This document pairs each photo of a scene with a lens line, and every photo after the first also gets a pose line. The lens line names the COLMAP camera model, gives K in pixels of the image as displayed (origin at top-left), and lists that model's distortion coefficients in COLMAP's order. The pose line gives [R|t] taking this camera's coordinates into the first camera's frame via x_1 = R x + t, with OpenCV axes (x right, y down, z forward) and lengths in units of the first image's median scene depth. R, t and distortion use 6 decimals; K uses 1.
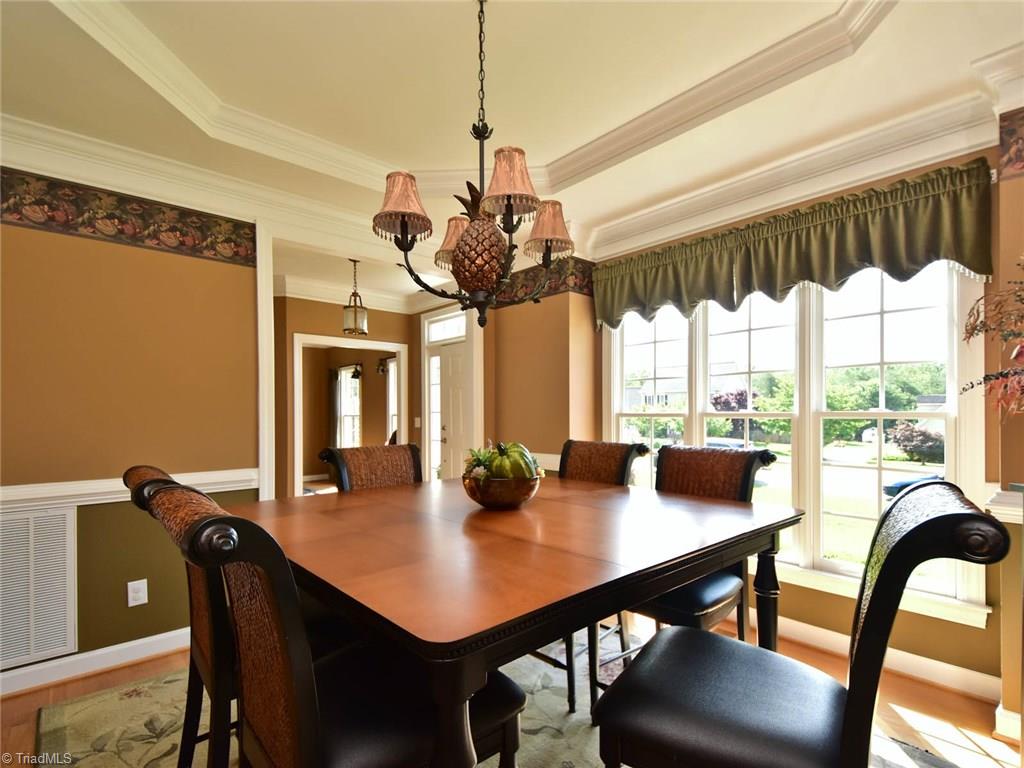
lens RADIAL K [[506.9, 0, 515.0], [0, 506.9, 400.5], [0, 0, 1]] dist [0.026328, -0.000358]
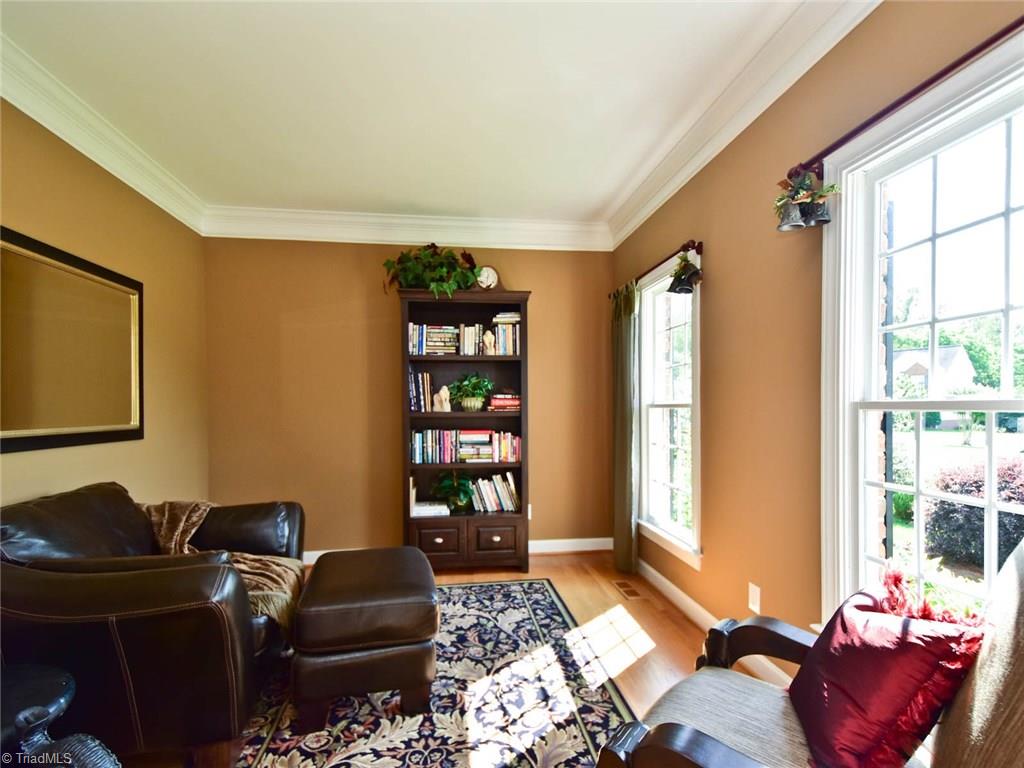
lens RADIAL K [[512.5, 0, 516.8], [0, 512.5, 409.5], [0, 0, 1]] dist [0.020295, -0.001103]
pose [[0.833434, 0.008941, -0.552546, -0.240228], [0.012016, 0.999340, 0.034295, 0.021537], [0.552488, -0.035222, 0.832776, 0.728772]]
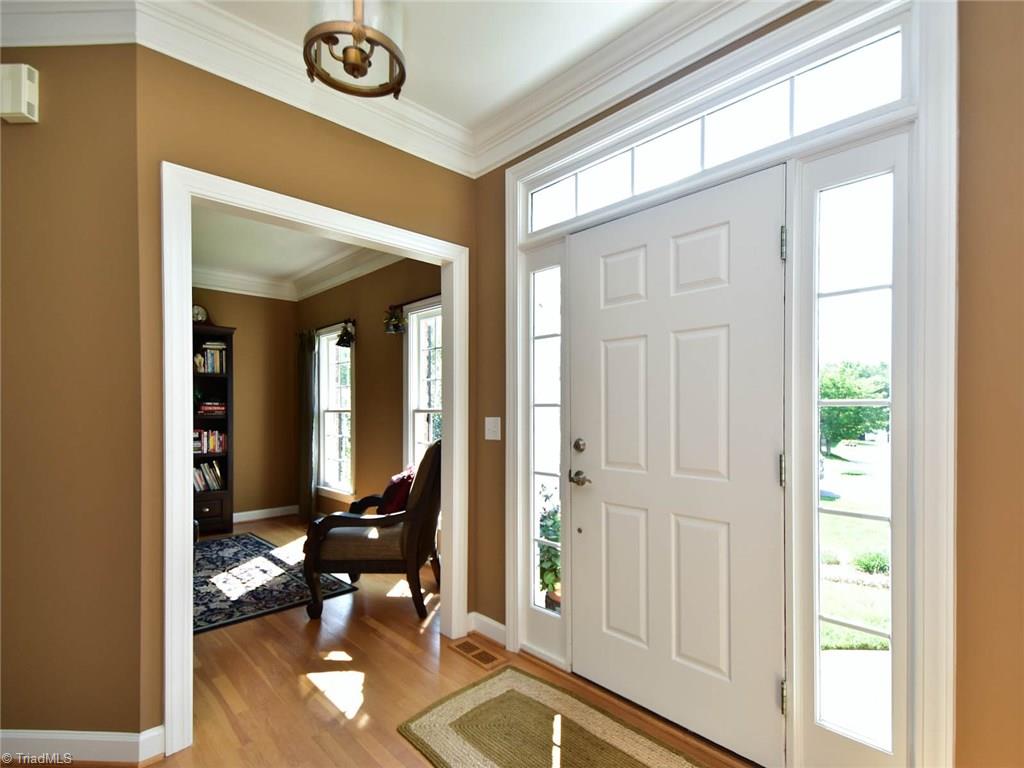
lens RADIAL K [[512.5, 0, 516.8], [0, 512.5, 409.5], [0, 0, 1]] dist [0.020295, -0.001103]
pose [[0.999611, 0.008171, 0.026668, -0.147709], [-0.008858, 0.999630, 0.025733, 0.012561], [-0.026448, -0.025959, 0.999313, 0.456384]]
